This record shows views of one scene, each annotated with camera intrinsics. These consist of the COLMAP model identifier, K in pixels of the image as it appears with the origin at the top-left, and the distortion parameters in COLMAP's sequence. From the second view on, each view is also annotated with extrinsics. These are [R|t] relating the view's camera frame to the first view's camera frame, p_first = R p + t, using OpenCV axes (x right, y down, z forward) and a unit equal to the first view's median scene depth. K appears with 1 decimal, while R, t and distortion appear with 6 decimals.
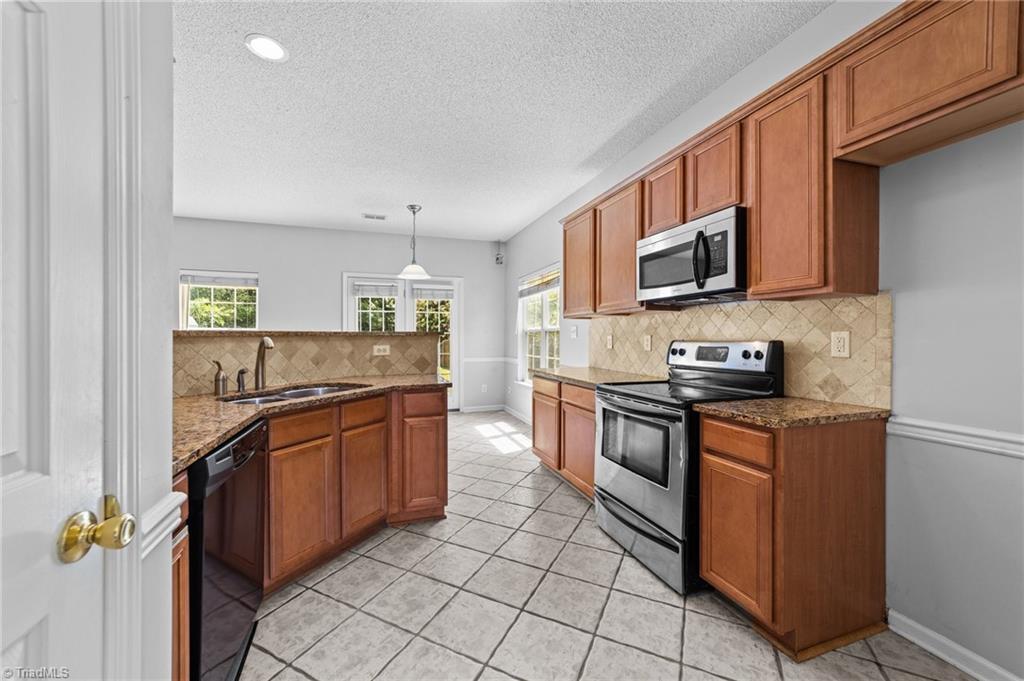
lens RADIAL K [[394.1, 0, 511.3], [0, 394.1, 338.9], [0, 0, 1]] dist [0.001722, 0.000260]
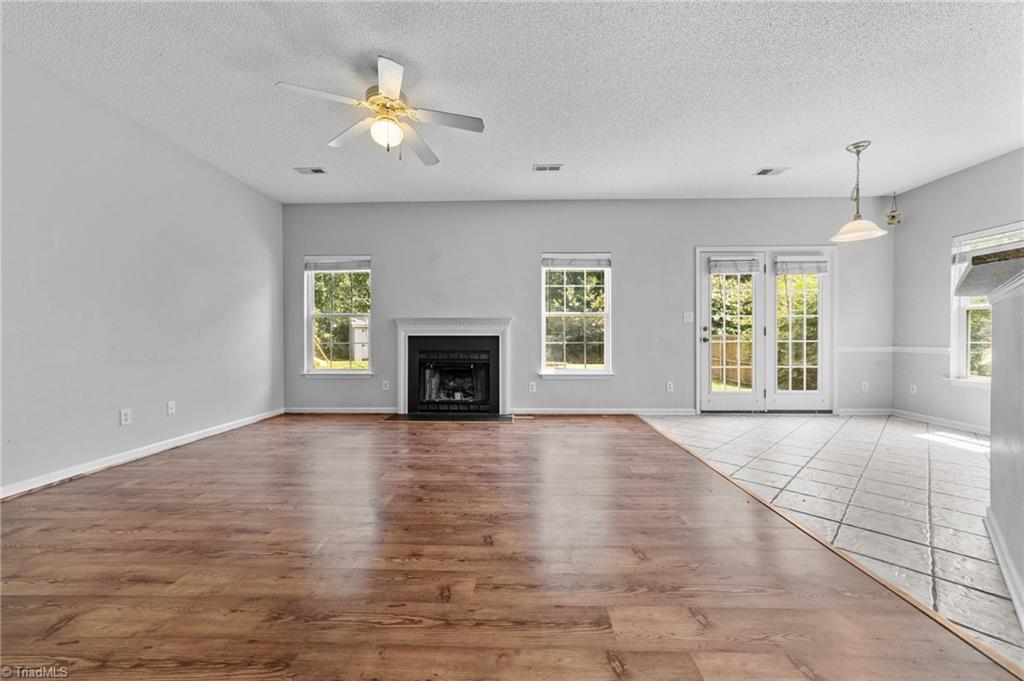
lens RADIAL K [[394.1, 0, 514.4], [0, 394.1, 340.5], [0, 0, 1]] dist [0.001722, 0.000260]
pose [[0.936519, 0.004793, -0.350584, -0.483188], [-0.004116, 0.999988, 0.002676, 0.038669], [0.350593, -0.001063, 0.936527, 0.030904]]
